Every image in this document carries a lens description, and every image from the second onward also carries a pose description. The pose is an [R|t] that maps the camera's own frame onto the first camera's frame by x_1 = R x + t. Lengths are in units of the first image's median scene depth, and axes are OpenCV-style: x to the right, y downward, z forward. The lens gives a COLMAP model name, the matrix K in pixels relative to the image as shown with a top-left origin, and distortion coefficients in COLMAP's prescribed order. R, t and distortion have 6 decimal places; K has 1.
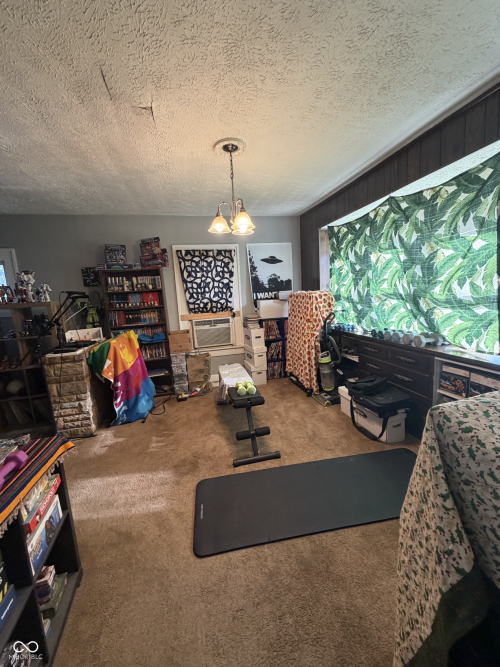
lens RADIAL K [[263.2, 0, 250.0], [0, 263.2, 333.5], [0, 0, 1]] dist [-0.009047, 0.000244]
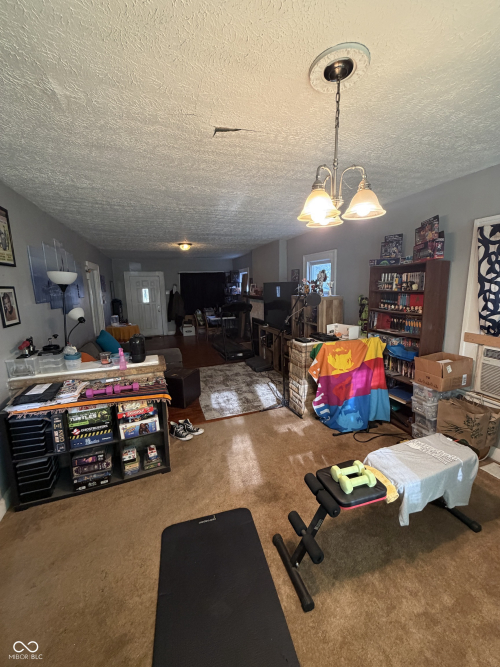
lens RADIAL K [[263.2, 0, 250.0], [0, 263.2, 333.5], [0, 0, 1]] dist [-0.009047, 0.000244]
pose [[0.103508, 0.235414, -0.966368, 0.321649], [-0.140045, 0.965357, 0.220168, -0.148390], [0.984720, 0.112546, 0.132890, 0.454834]]
